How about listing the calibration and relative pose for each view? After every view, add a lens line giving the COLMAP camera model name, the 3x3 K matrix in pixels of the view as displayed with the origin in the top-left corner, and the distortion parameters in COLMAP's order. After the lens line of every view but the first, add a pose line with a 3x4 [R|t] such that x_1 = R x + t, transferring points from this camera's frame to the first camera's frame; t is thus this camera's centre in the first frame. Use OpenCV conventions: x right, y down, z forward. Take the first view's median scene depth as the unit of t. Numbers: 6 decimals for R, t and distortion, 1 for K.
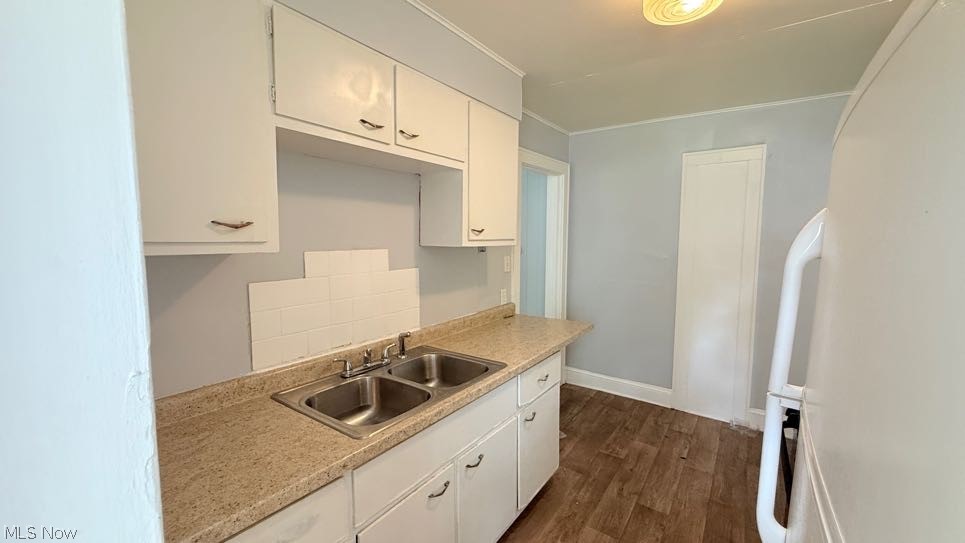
lens RADIAL K [[385.7, 0, 477.6], [0, 385.7, 269.9], [0, 0, 1]] dist [0.002968, -0.000566]
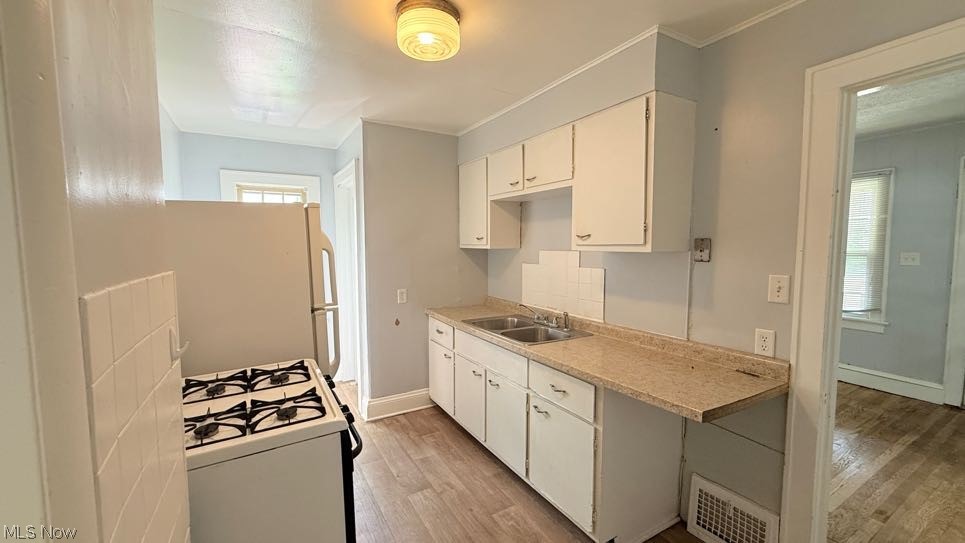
lens RADIAL K [[385.7, 0, 478.3], [0, 385.7, 271.6], [0, 0, 1]] dist [0.002968, -0.000566]
pose [[-0.406313, 0.061195, -0.911683, 1.091451], [-0.078878, 0.991681, 0.101719, -0.088361], [0.910323, 0.113242, -0.398106, 1.154064]]
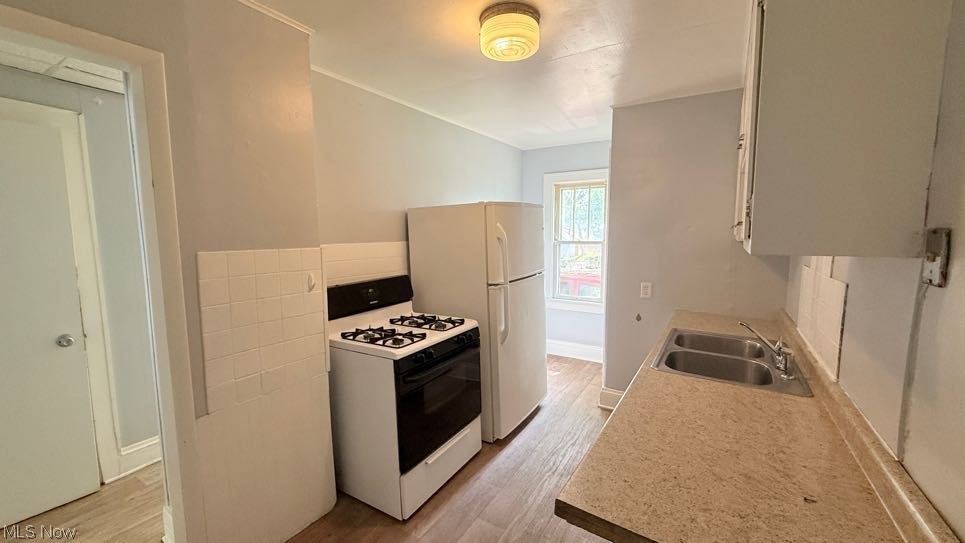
lens RADIAL K [[385.7, 0, 483.0], [0, 385.7, 271.9], [0, 0, 1]] dist [0.002968, -0.000566]
pose [[-0.997753, 0.004462, -0.066858, 0.497993], [-0.008454, 0.981425, 0.191659, -0.141502], [0.066471, 0.191794, -0.979182, 1.606528]]
